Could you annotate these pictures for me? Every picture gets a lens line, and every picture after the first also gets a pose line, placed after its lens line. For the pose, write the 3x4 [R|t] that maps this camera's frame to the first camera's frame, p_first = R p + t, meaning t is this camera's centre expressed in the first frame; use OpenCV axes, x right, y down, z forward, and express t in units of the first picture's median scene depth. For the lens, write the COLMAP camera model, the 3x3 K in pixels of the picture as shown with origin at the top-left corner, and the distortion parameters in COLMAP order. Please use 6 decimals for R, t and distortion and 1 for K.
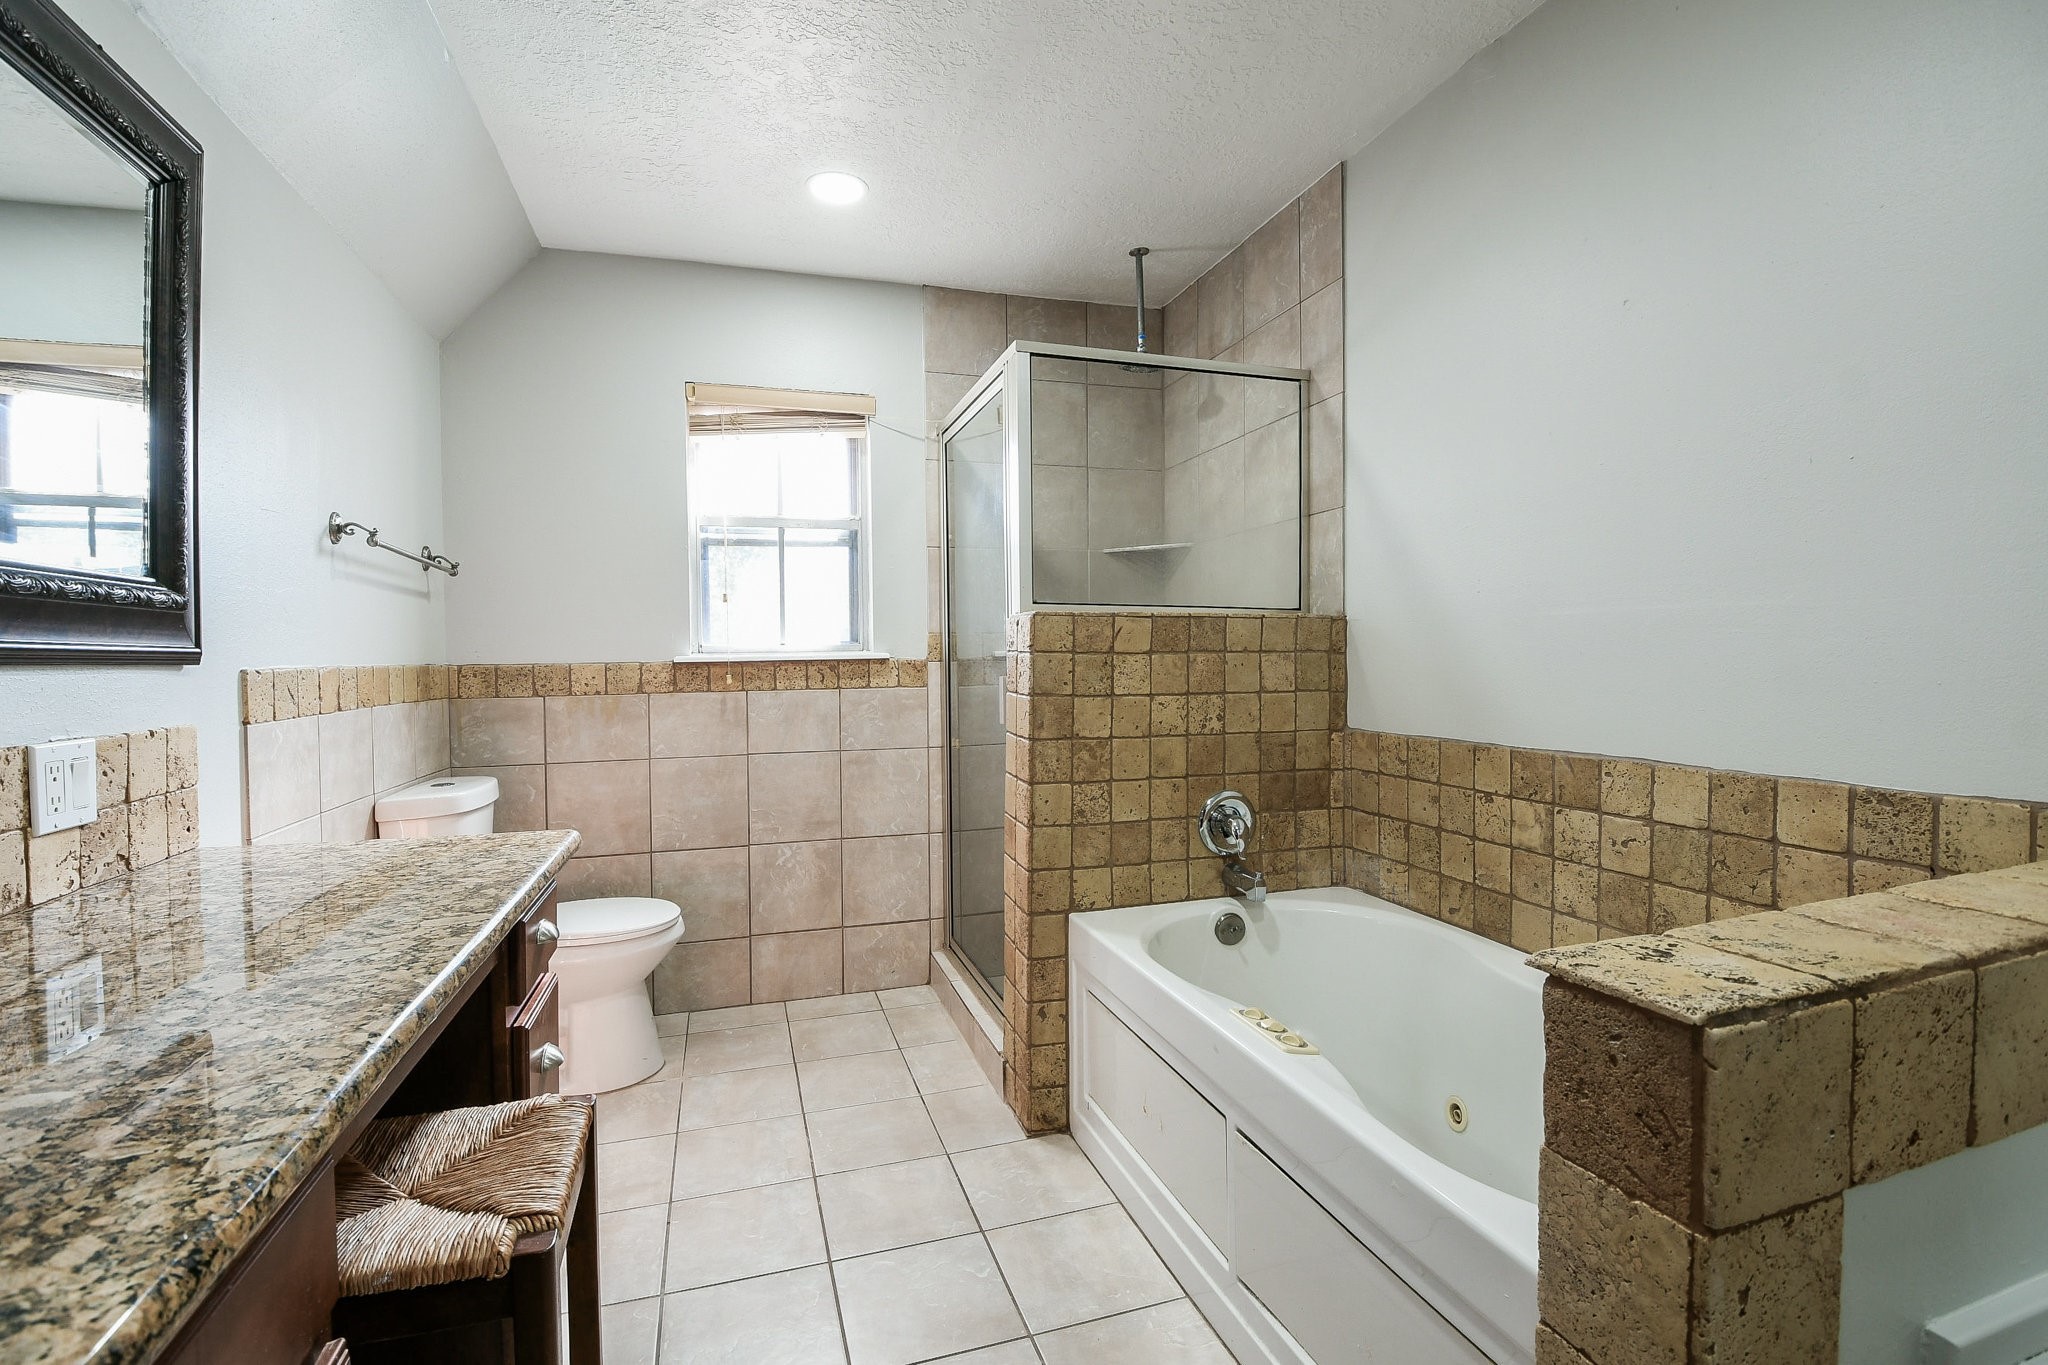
lens RADIAL K [[929.6, 0, 1023.7], [0, 929.6, 663.9], [0, 0, 1]] dist [0.022728, -0.030917]
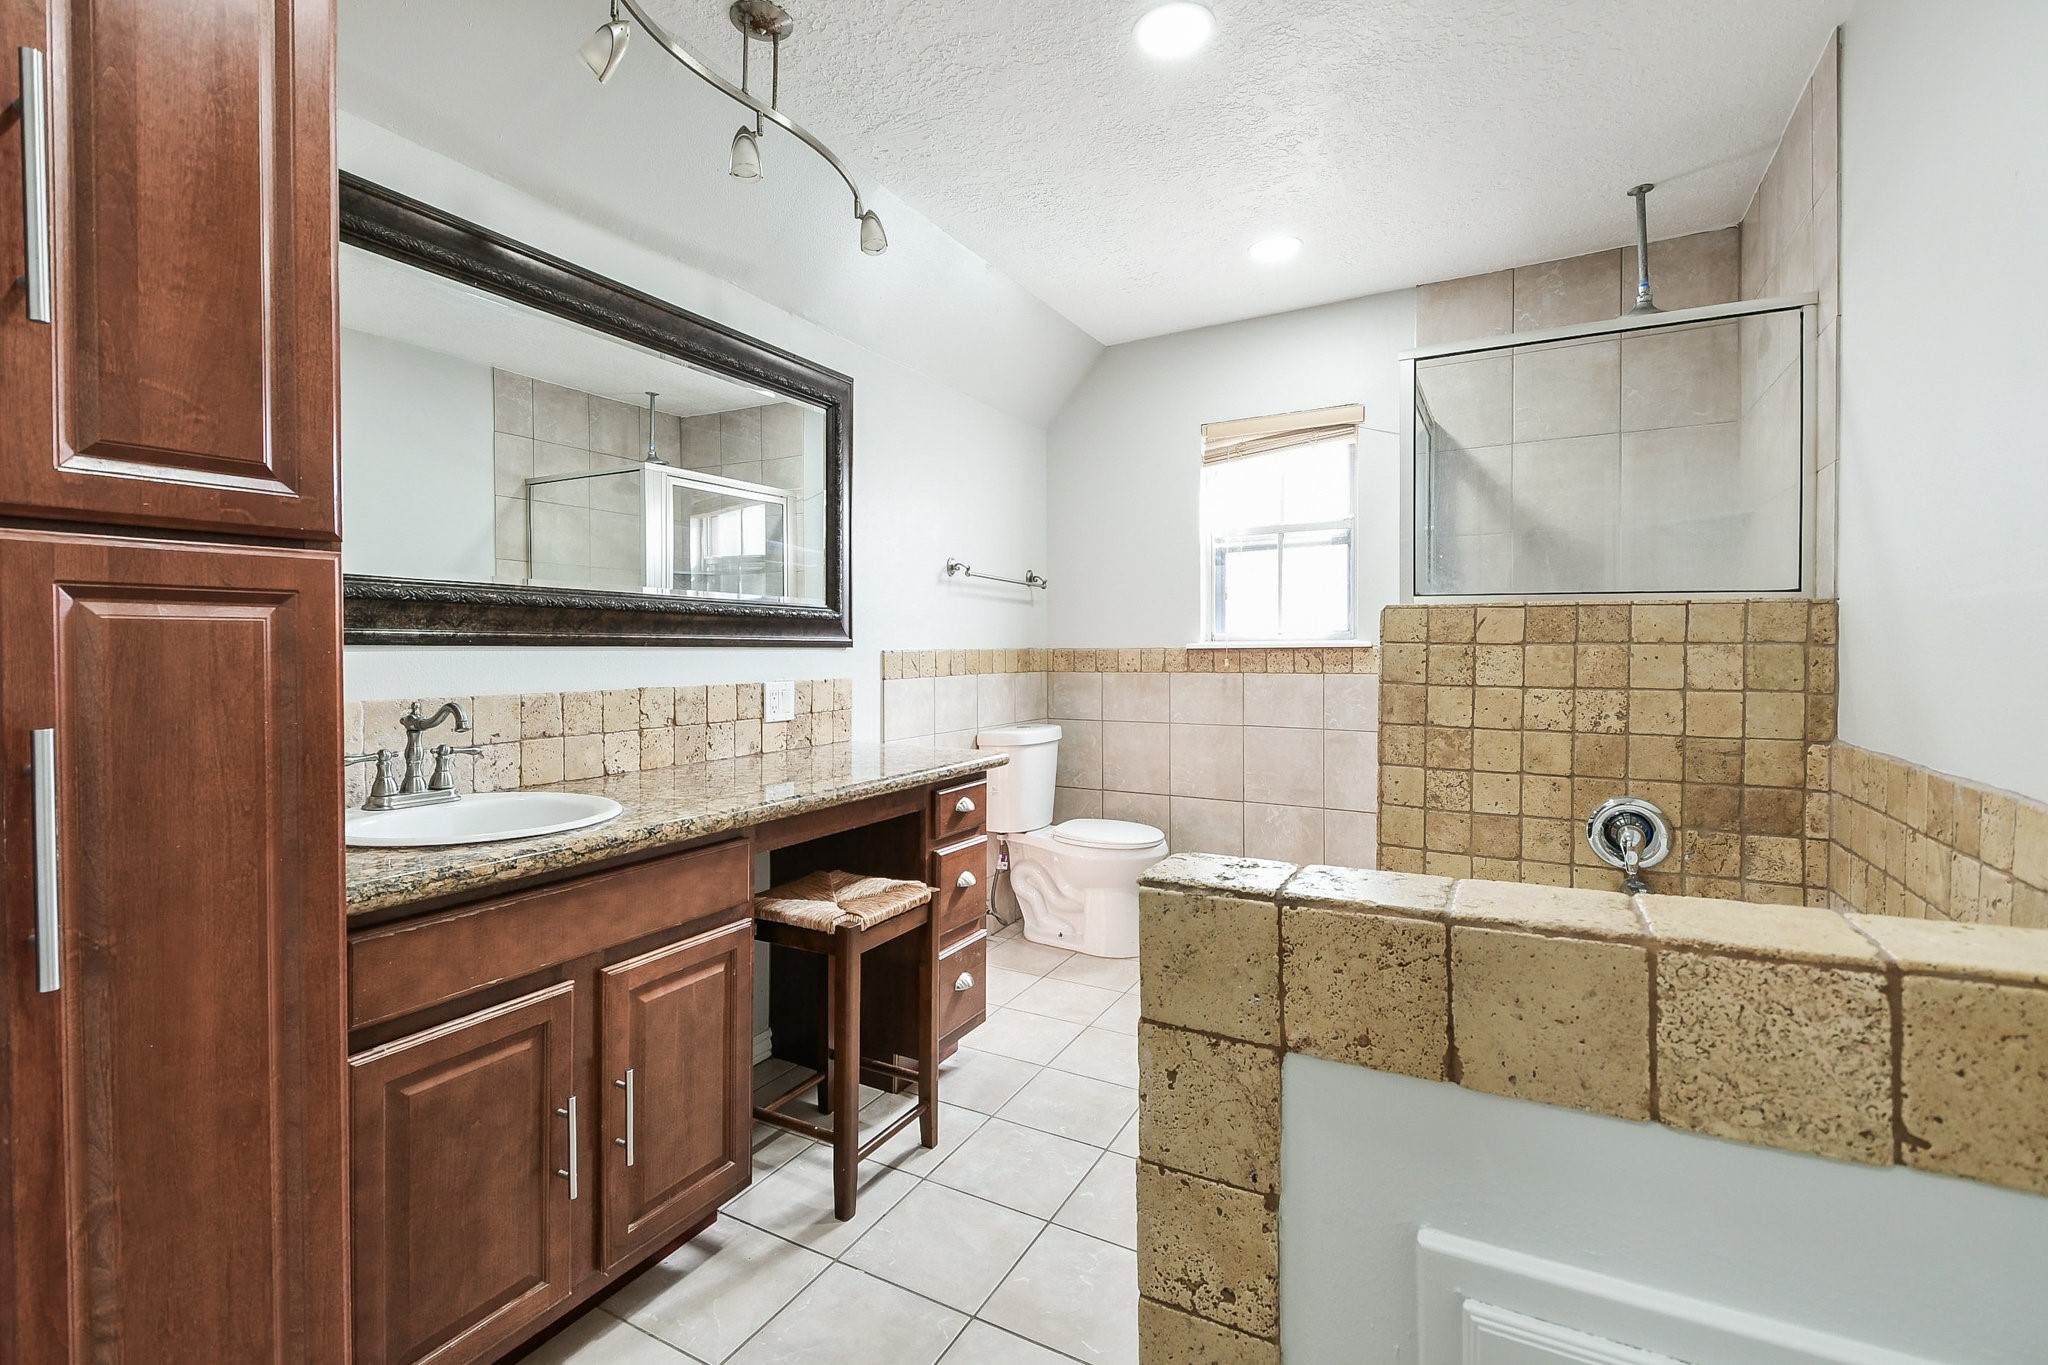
lens RADIAL K [[929.9, 0, 974.5], [0, 929.9, 642.1], [0, 0, 1]] dist [0.032169, -0.030713]
pose [[0.667579, 0.005024, -0.744522, 0.462413], [-0.009785, 0.999950, -0.002027, -0.005788], [0.744474, 0.008638, 0.667595, -0.075941]]
